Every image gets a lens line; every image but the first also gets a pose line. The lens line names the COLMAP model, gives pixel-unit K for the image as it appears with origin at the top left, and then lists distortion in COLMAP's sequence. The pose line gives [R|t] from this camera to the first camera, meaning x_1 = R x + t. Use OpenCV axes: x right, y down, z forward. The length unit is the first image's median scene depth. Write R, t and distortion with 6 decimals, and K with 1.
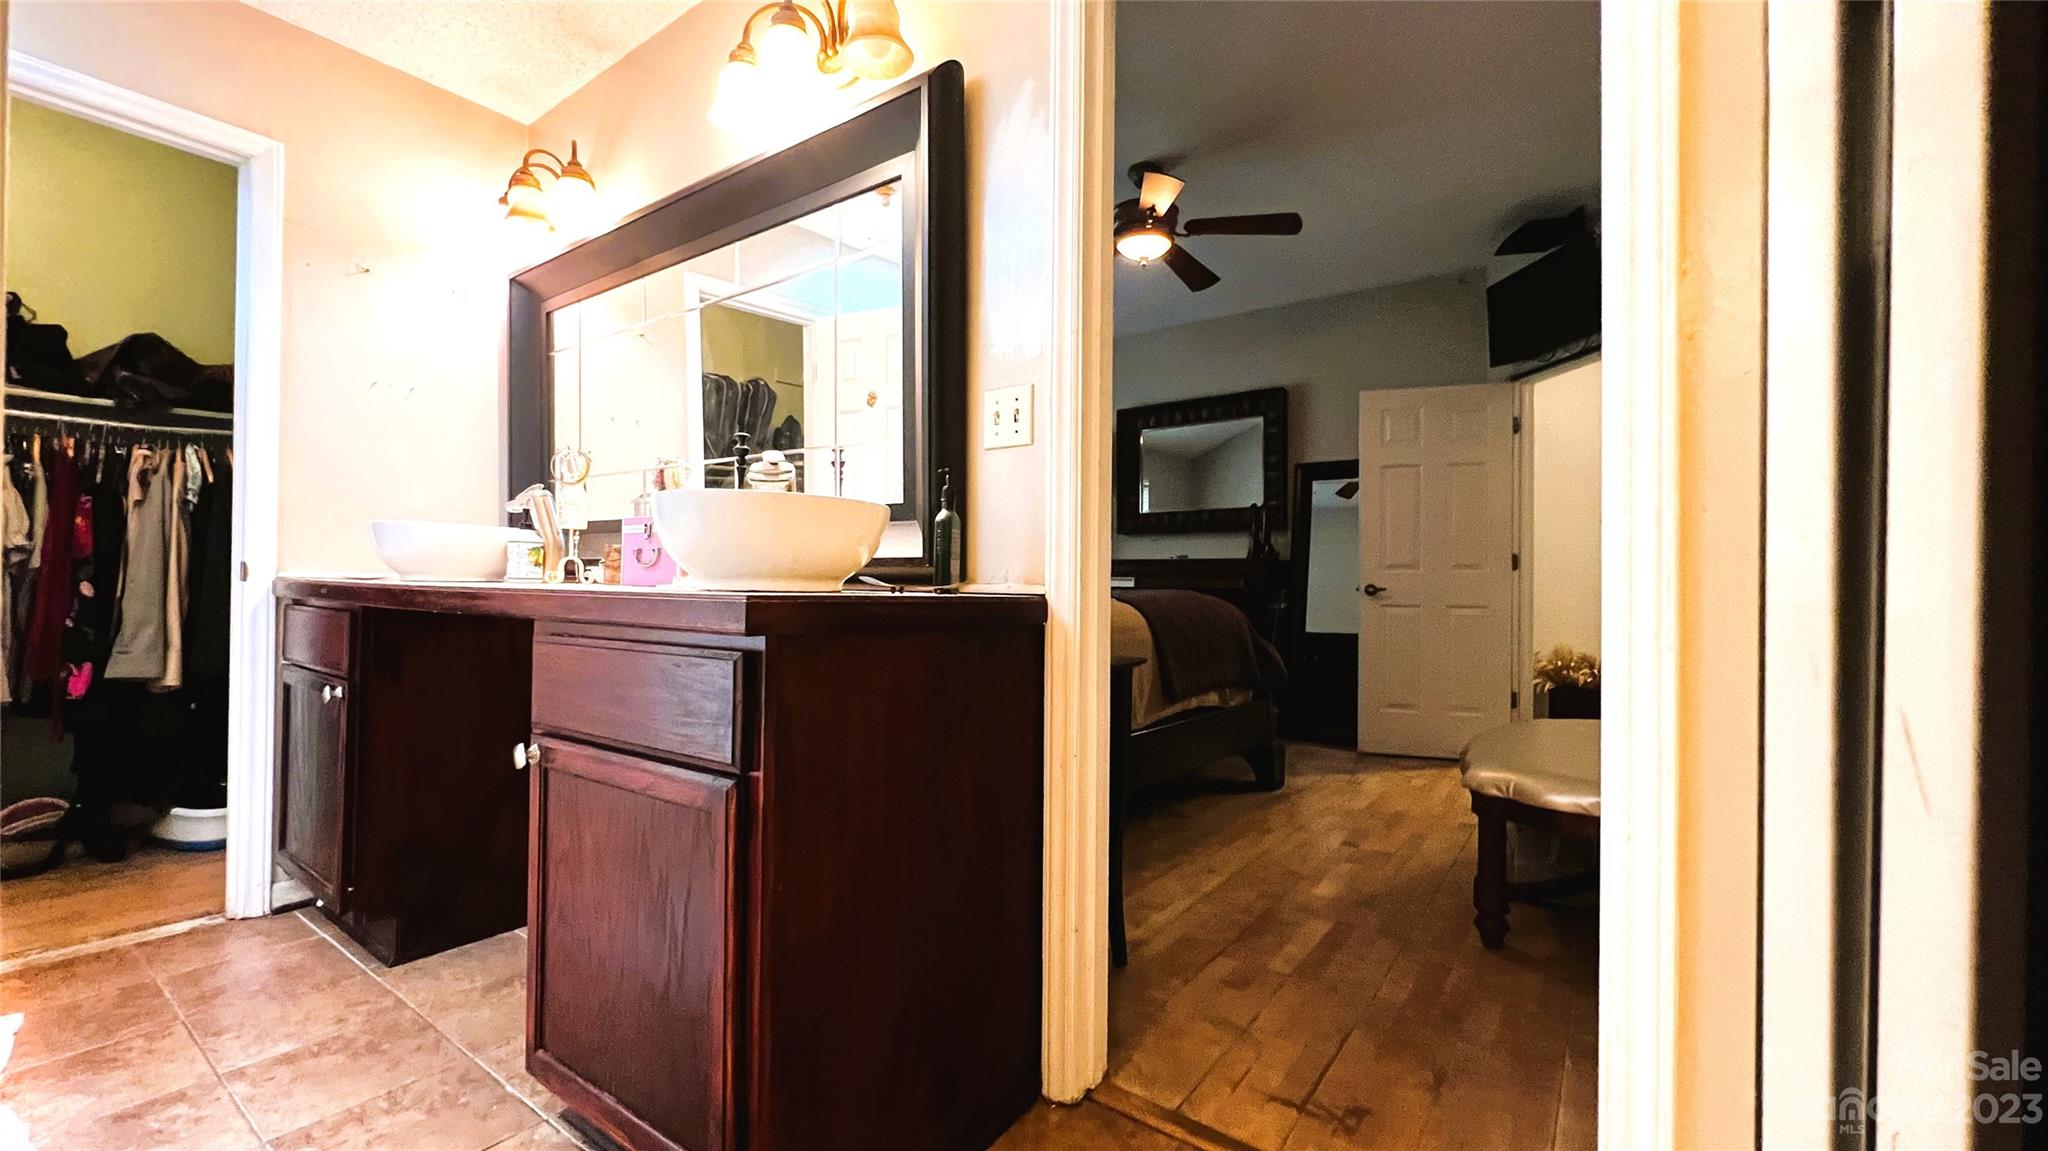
lens RADIAL K [[819.4, 0, 1025.5], [0, 819.4, 579.7], [0, 0, 1]] dist [-0.002316, 0.000272]
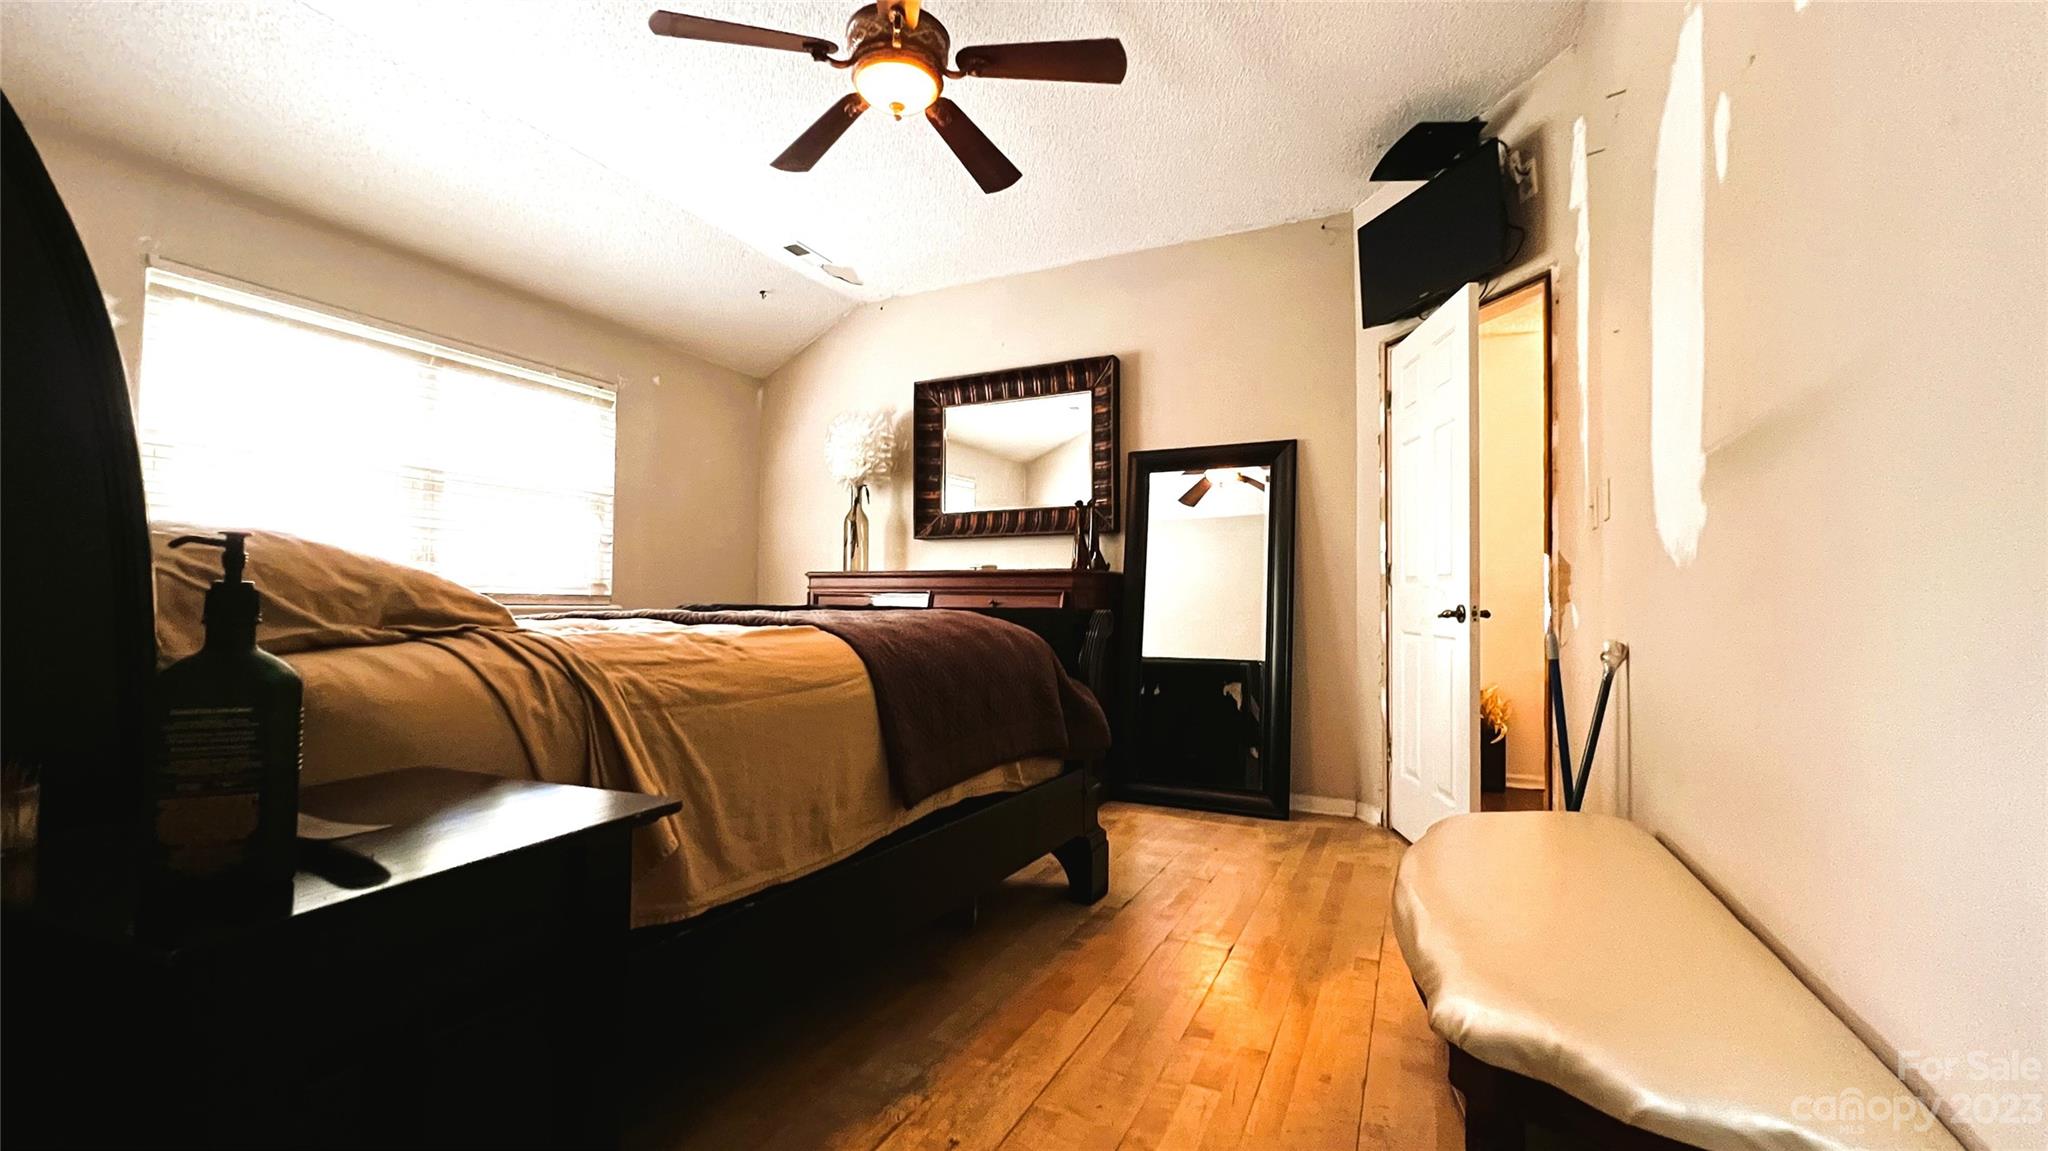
lens RADIAL K [[819.4, 0, 1025.5], [0, 819.4, 579.7], [0, 0, 1]] dist [-0.002316, 0.000272]
pose [[0.984830, 0.004168, 0.173470, 0.108795], [0.000135, 0.999693, -0.024787, 0.003298], [-0.173520, 0.024434, 0.984527, 0.278591]]
